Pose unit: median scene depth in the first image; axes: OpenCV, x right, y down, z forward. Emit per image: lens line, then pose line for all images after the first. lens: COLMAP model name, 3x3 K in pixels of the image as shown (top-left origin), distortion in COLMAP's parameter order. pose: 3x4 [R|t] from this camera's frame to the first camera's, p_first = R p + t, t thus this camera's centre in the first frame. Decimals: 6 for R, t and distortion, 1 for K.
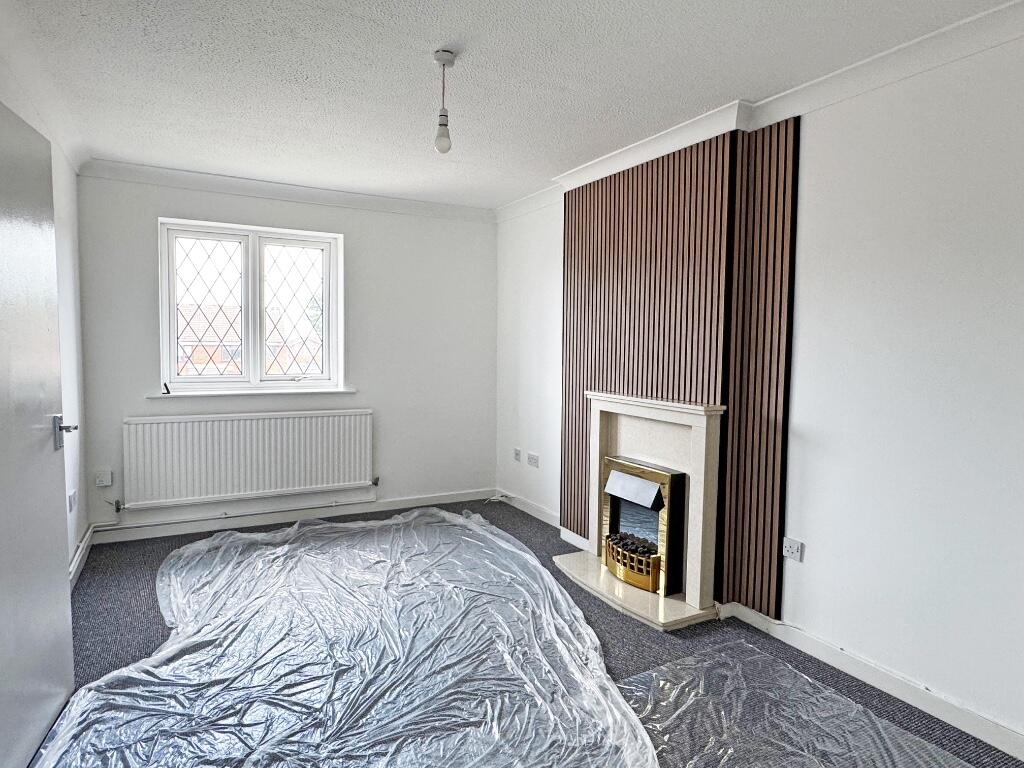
lens RADIAL K [[616.4, 0, 512.0], [0, 616.4, 384.0], [0, 0, 1]] dist [0.000298, 0.000170]
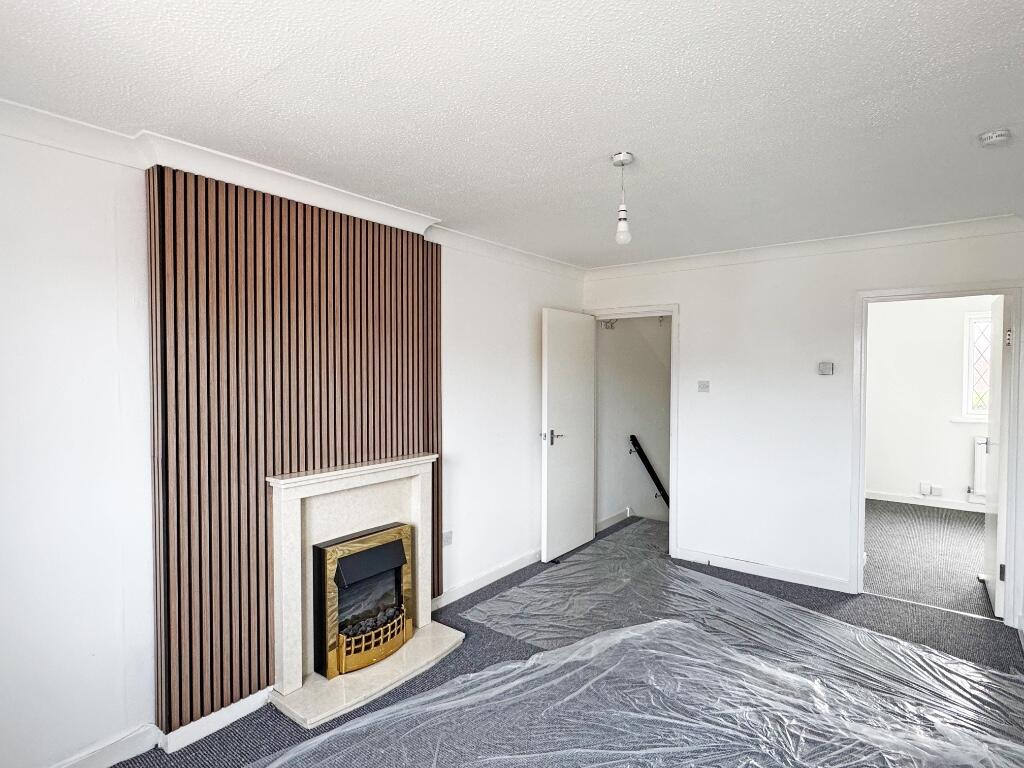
lens RADIAL K [[534.4, 0, 512.0], [0, 534.4, 384.0], [0, 0, 1]] dist [-0.000437, -0.000035]
pose [[-0.408270, -0.041008, 0.911939, -0.593964], [0.045499, 0.996835, 0.065196, -0.139227], [-0.911726, 0.068110, -0.405112, 1.047620]]
